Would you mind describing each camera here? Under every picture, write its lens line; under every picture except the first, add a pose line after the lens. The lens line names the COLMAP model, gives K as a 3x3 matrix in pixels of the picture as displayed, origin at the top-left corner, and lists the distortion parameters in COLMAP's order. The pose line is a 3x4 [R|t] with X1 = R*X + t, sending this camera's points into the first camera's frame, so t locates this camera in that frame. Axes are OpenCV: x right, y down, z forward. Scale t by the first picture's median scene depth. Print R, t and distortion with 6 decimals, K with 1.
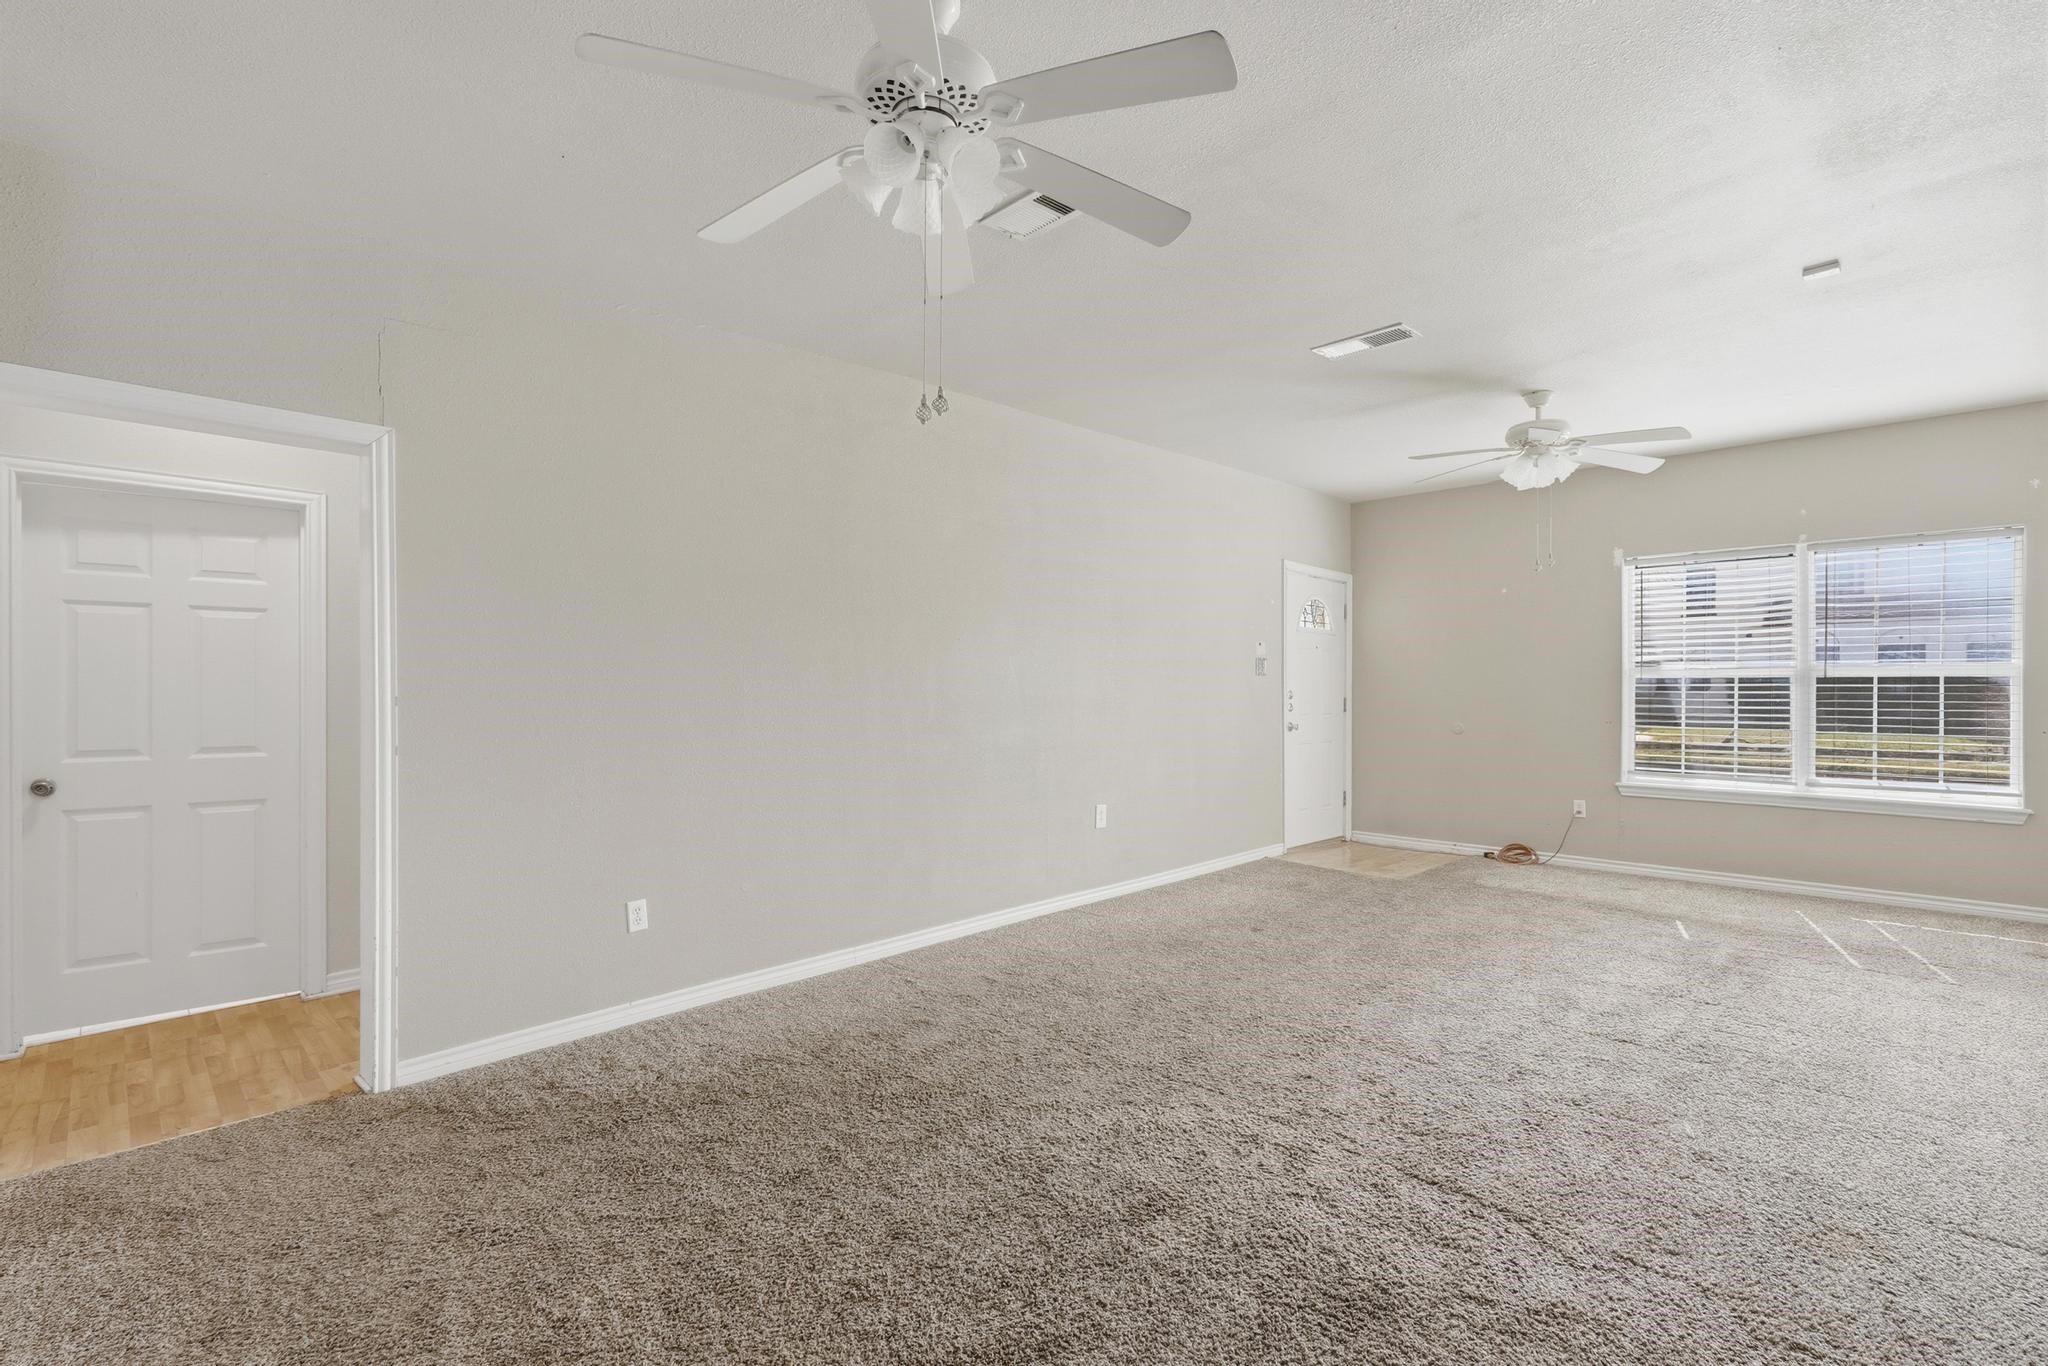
lens RADIAL K [[931.4, 0, 1033.3], [0, 931.4, 692.8], [0, 0, 1]] dist [-0.002060, 0.000034]
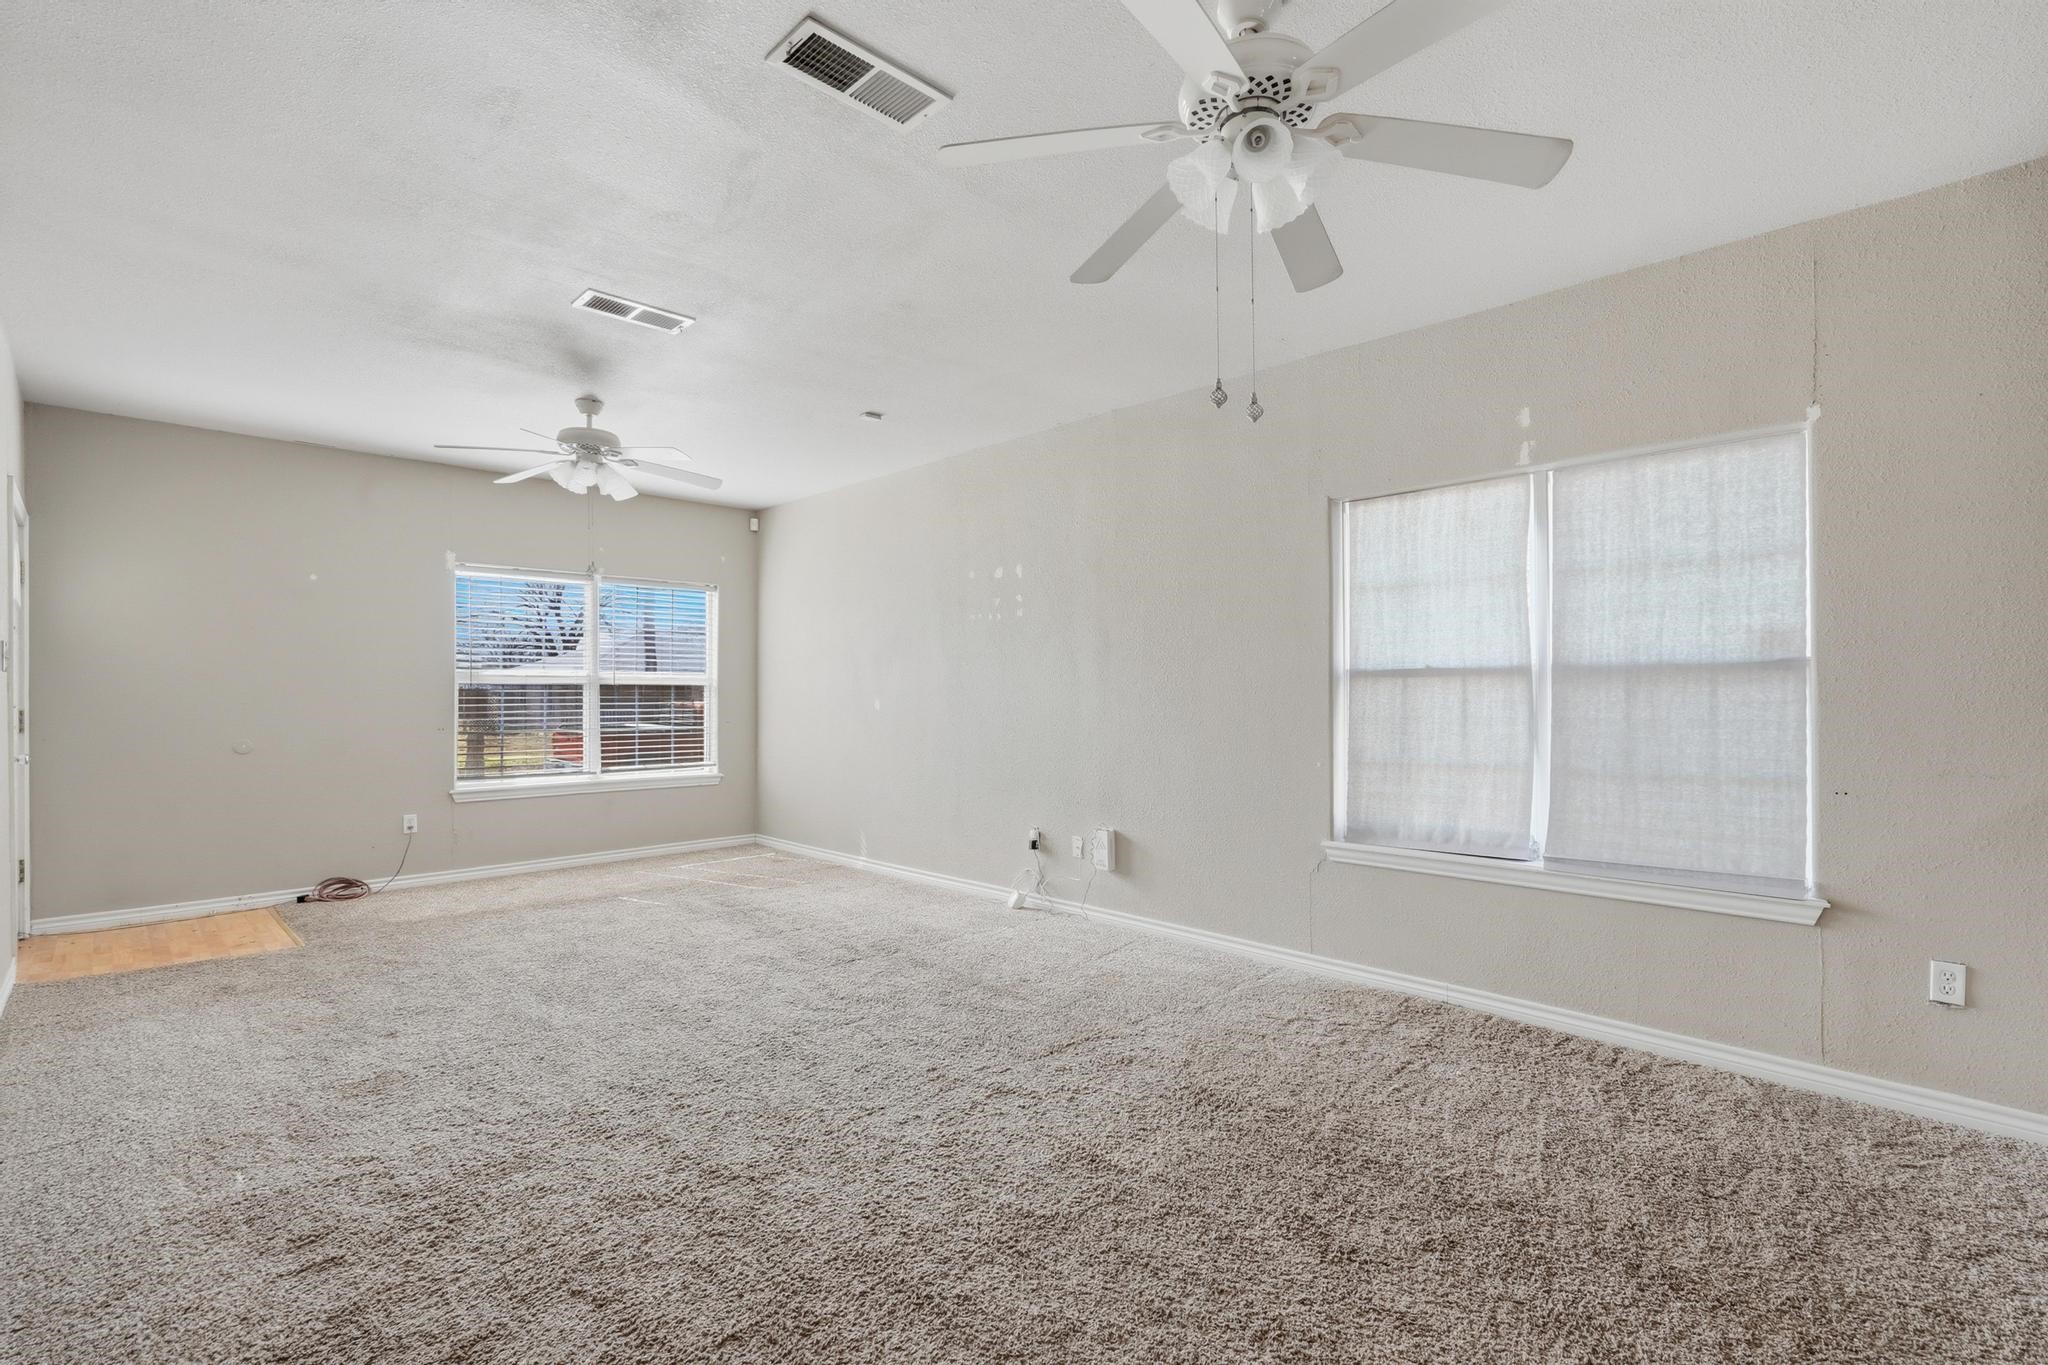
lens RADIAL K [[931.4, 0, 1033.3], [0, 931.4, 692.3], [0, 0, 1]] dist [-0.002060, 0.000034]
pose [[-0.006294, 0.003459, 0.999974, -0.544162], [0.008725, 0.999956, -0.003404, 0.003211], [-0.999942, 0.008703, -0.006324, 0.602934]]
